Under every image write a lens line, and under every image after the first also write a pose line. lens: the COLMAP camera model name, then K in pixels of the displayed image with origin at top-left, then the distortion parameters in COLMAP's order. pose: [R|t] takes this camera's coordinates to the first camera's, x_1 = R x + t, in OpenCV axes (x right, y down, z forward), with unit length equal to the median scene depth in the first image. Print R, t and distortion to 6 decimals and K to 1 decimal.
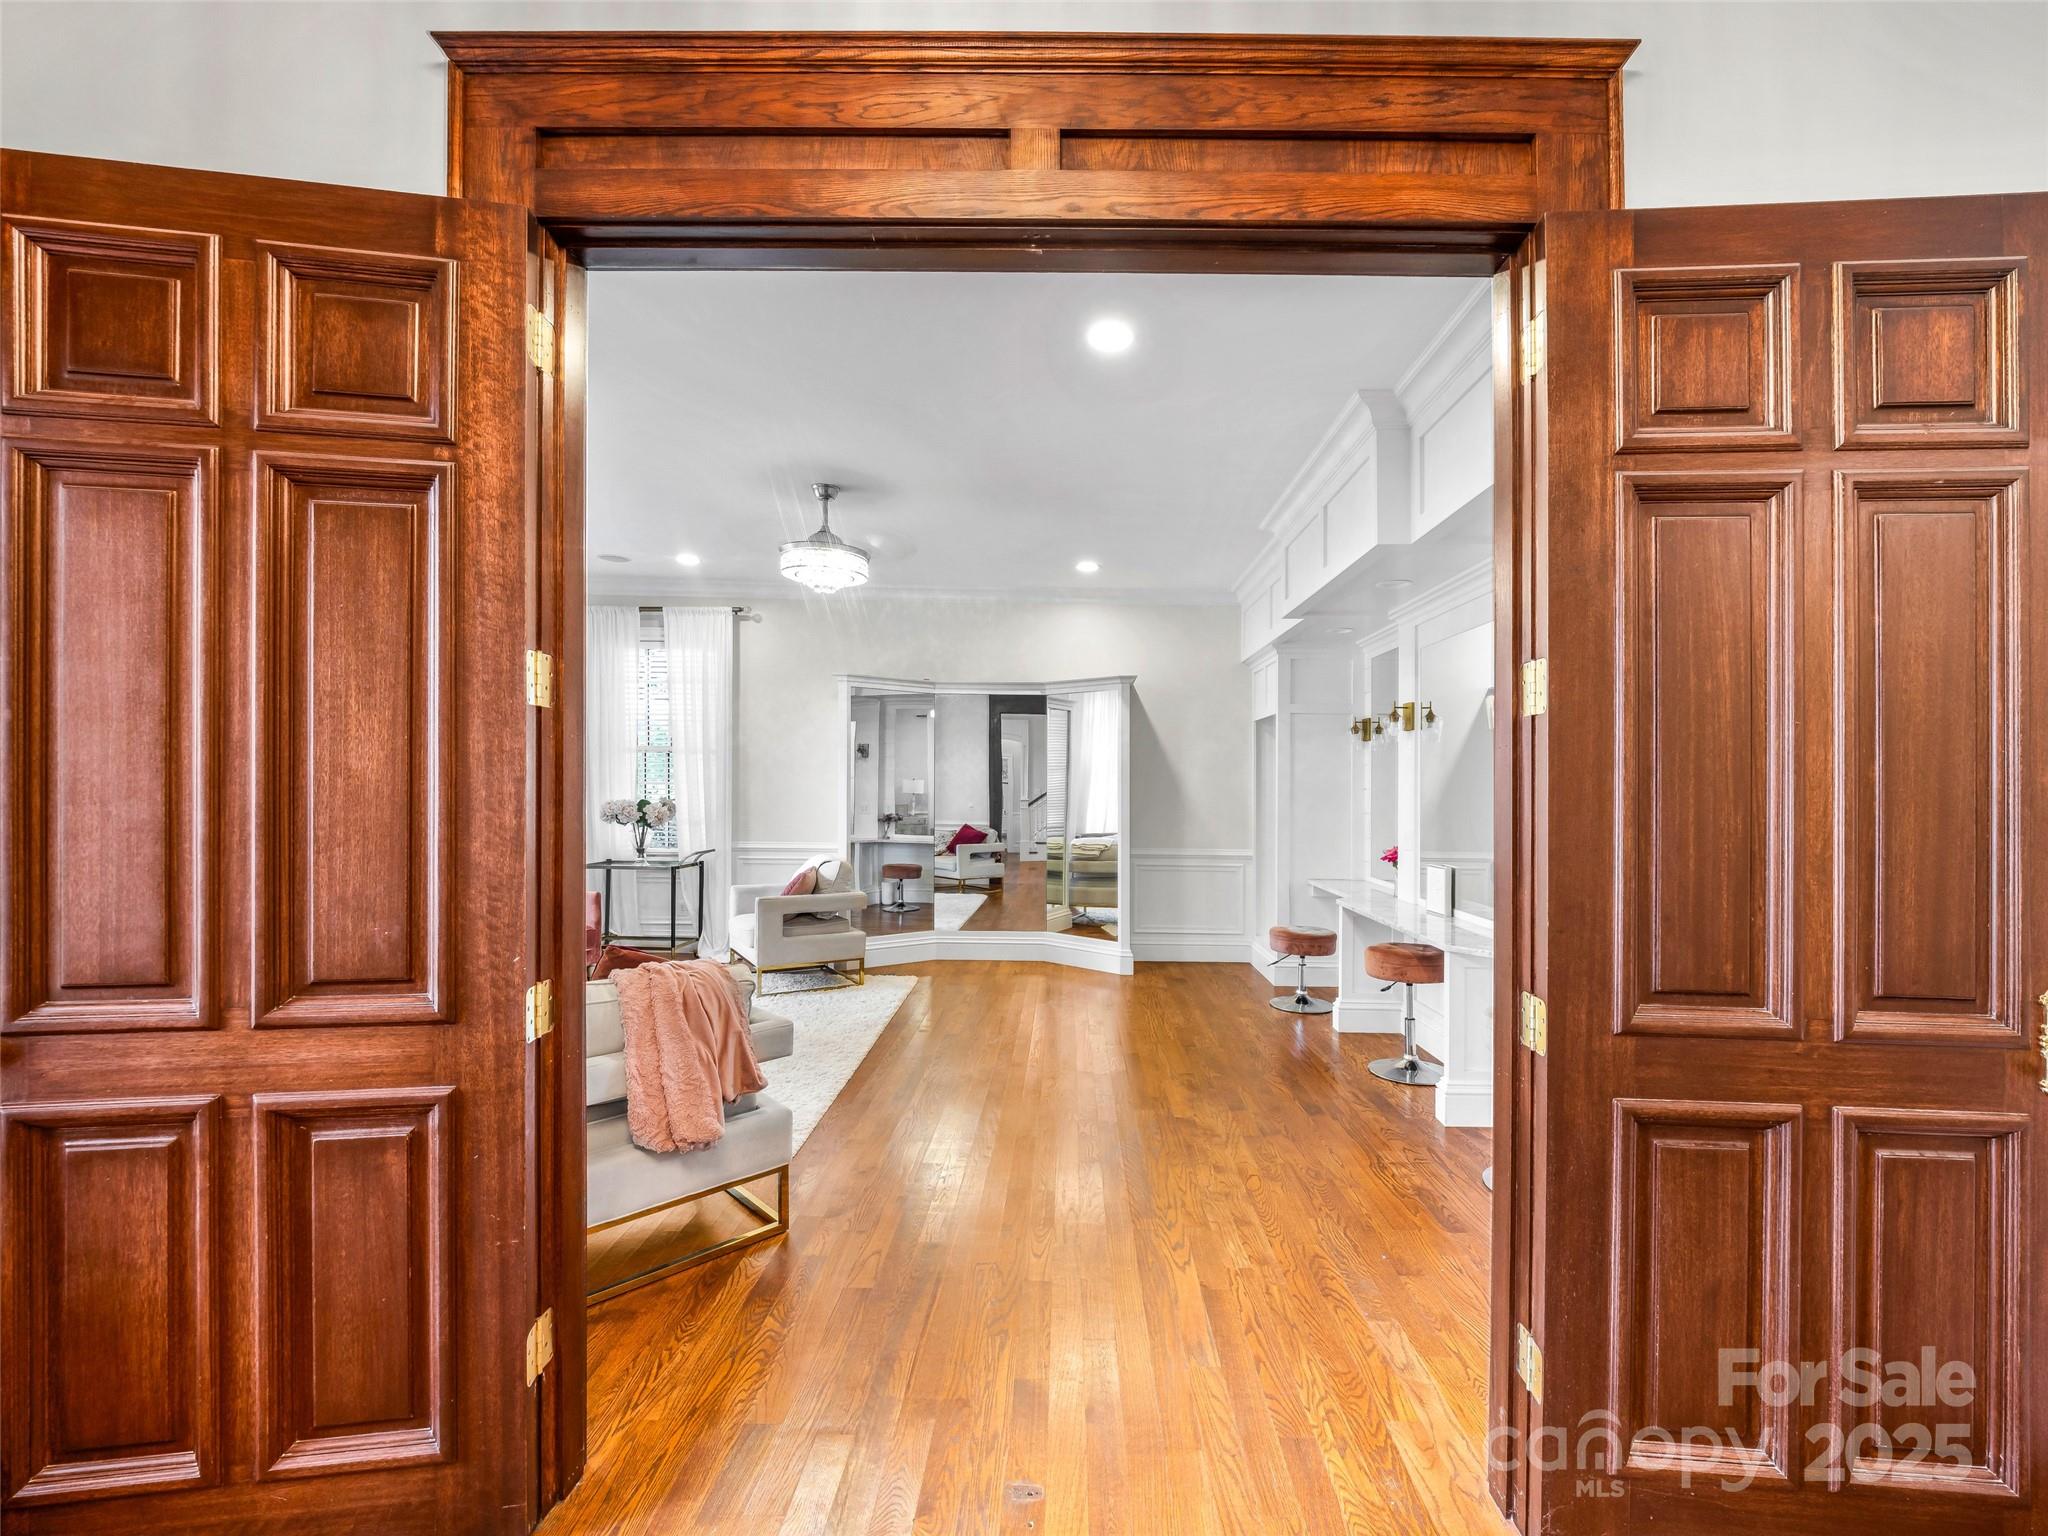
lens RADIAL K [[881.9, 0, 1034.7], [0, 881.9, 785.6], [0, 0, 1]] dist [-0.009046, 0.000126]
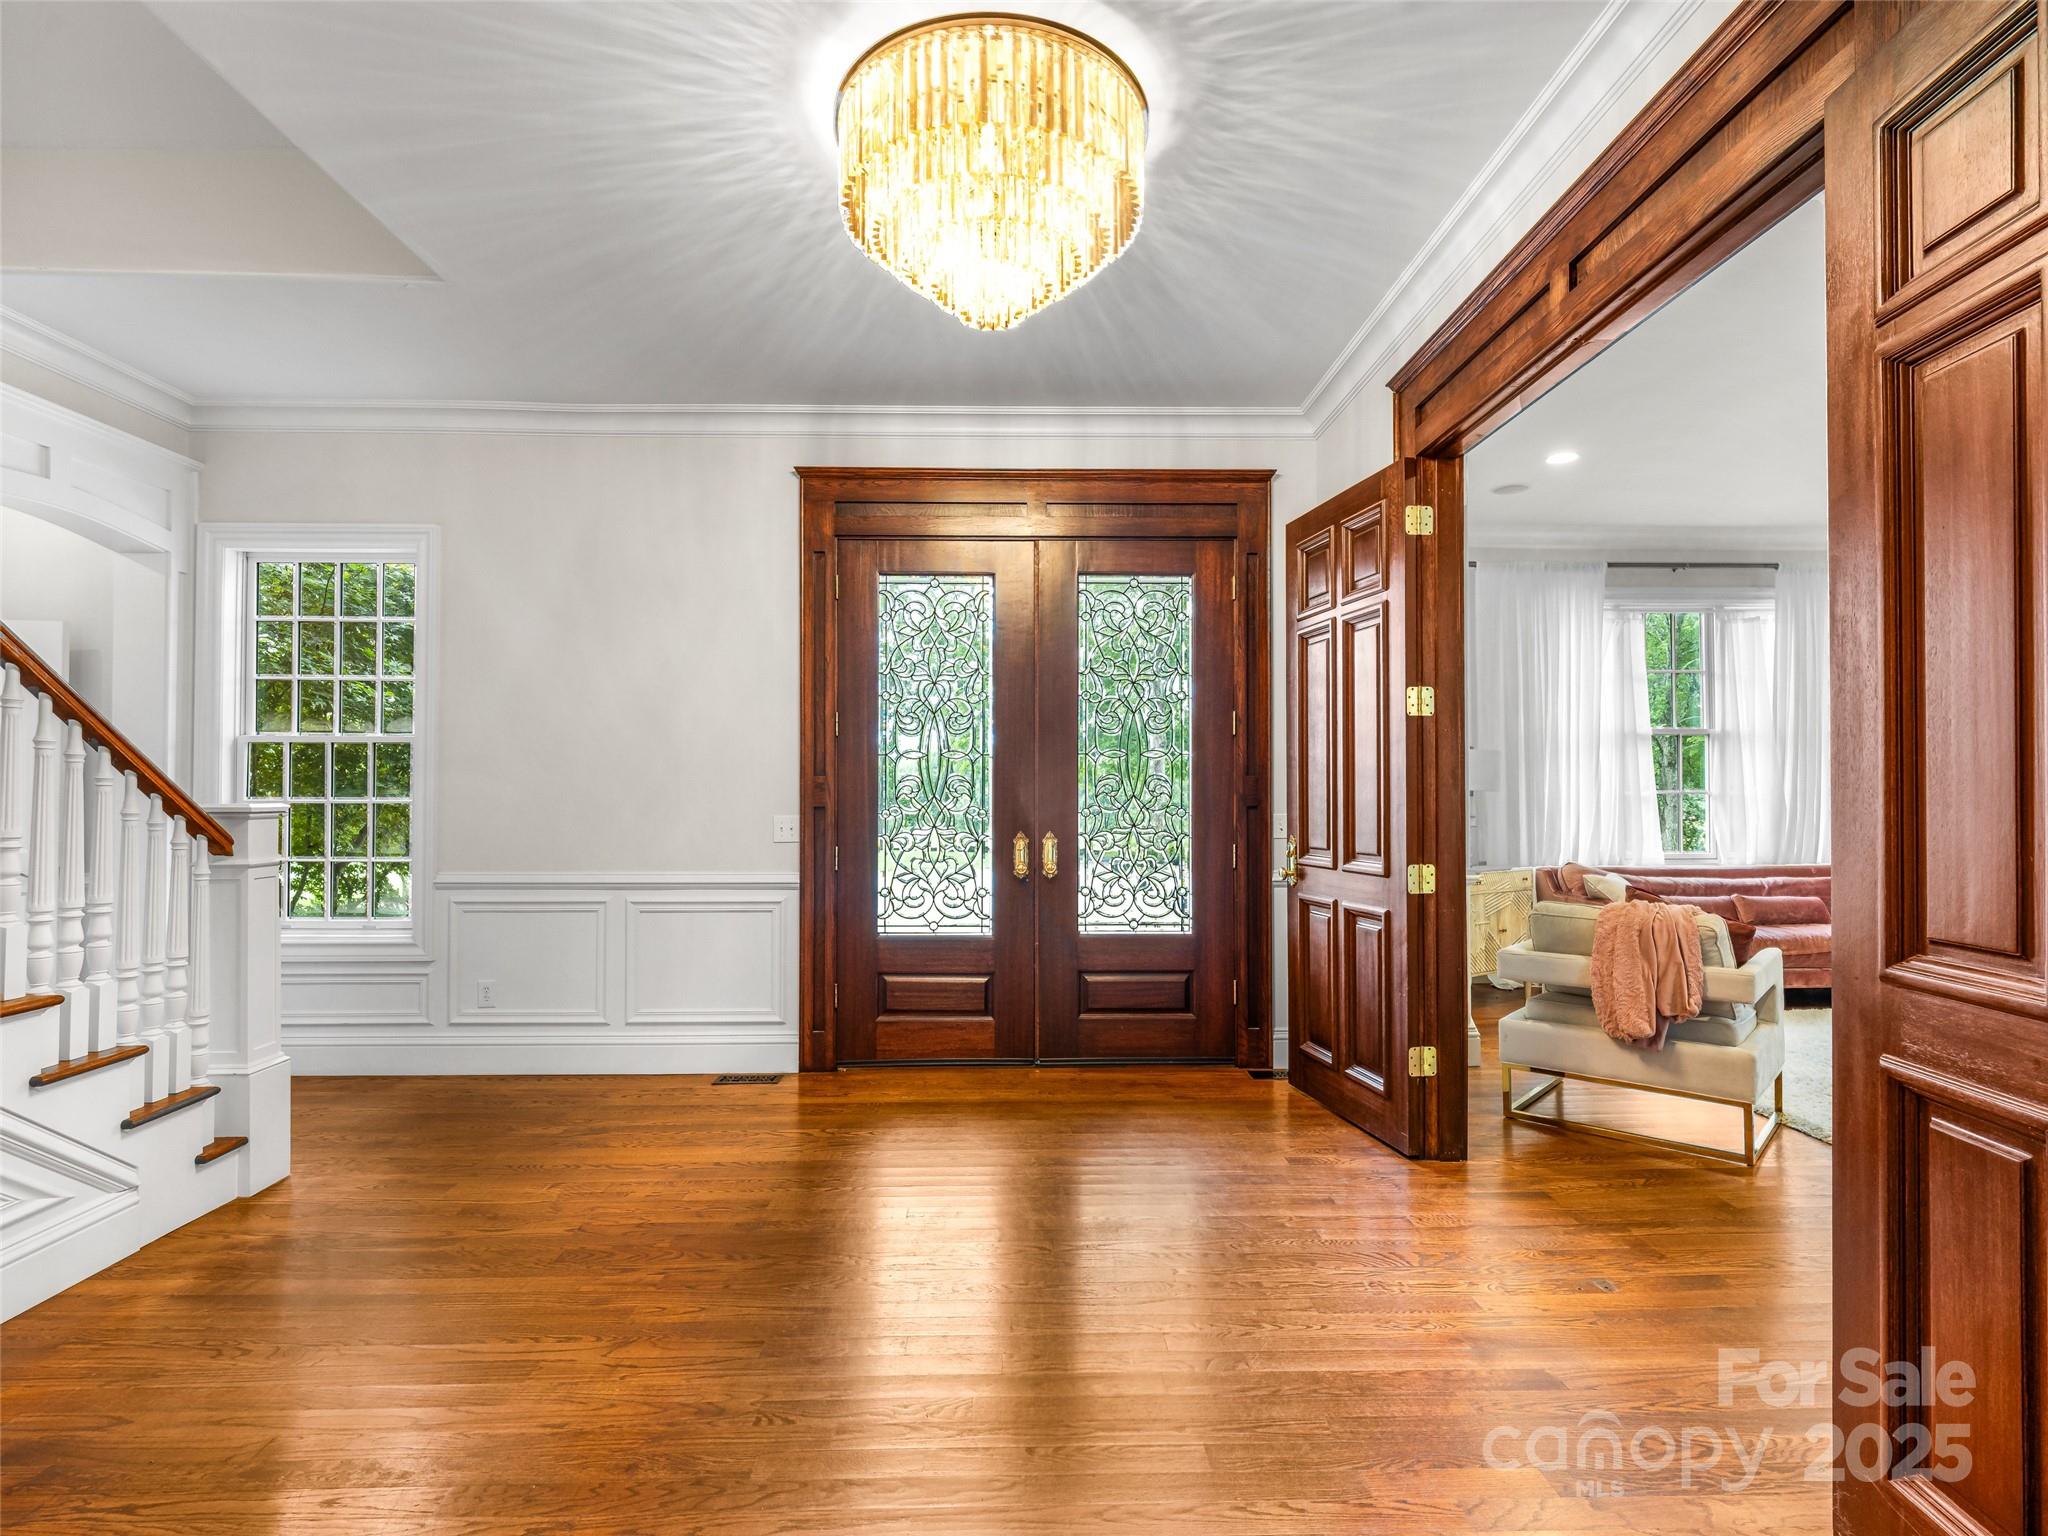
lens RADIAL K [[982.4, 0, 1025.7], [0, 982.4, 767.1], [0, 0, 1]] dist [-0.020501, -0.000936]
pose [[0.032187, -0.035789, -0.998841, 0.415822], [0.002375, 0.999359, -0.035731, 0.025763], [0.999479, -0.001222, 0.032252, 0.028127]]
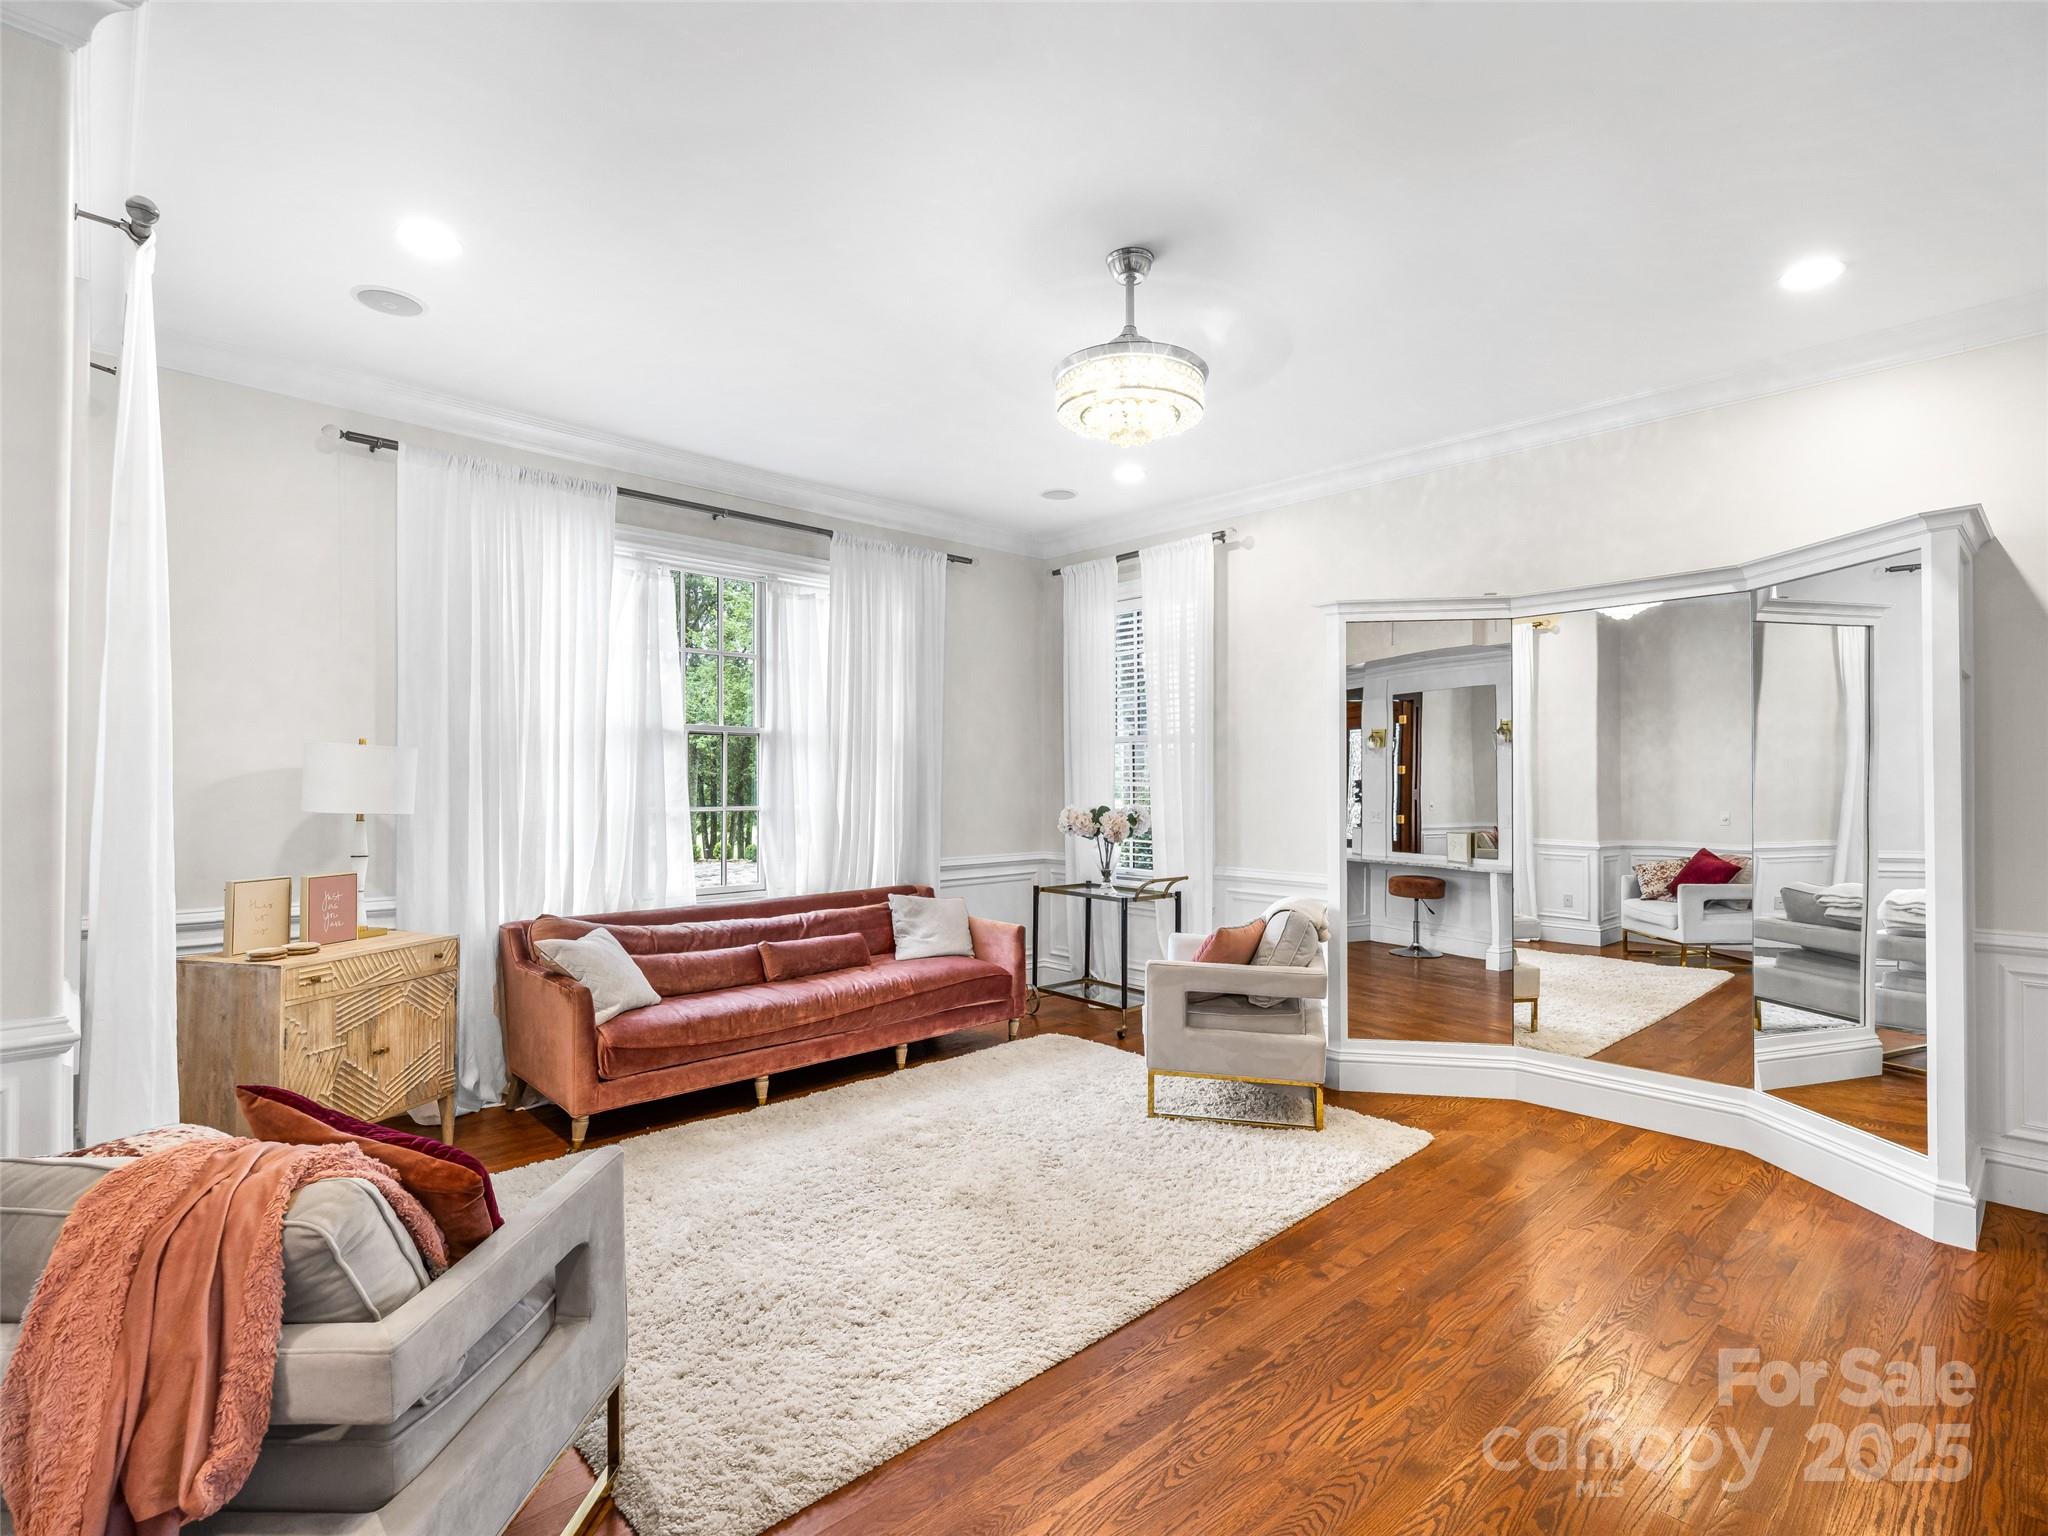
lens RADIAL K [[982.4, 0, 1026.3], [0, 982.4, 786.7], [0, 0, 1]] dist [-0.020501, -0.000936]
pose [[0.704267, -0.008243, -0.709887, 0.124883], [0.006791, 0.999965, -0.004873, 0.003111], [0.709902, -0.001389, 0.704299, 0.409606]]
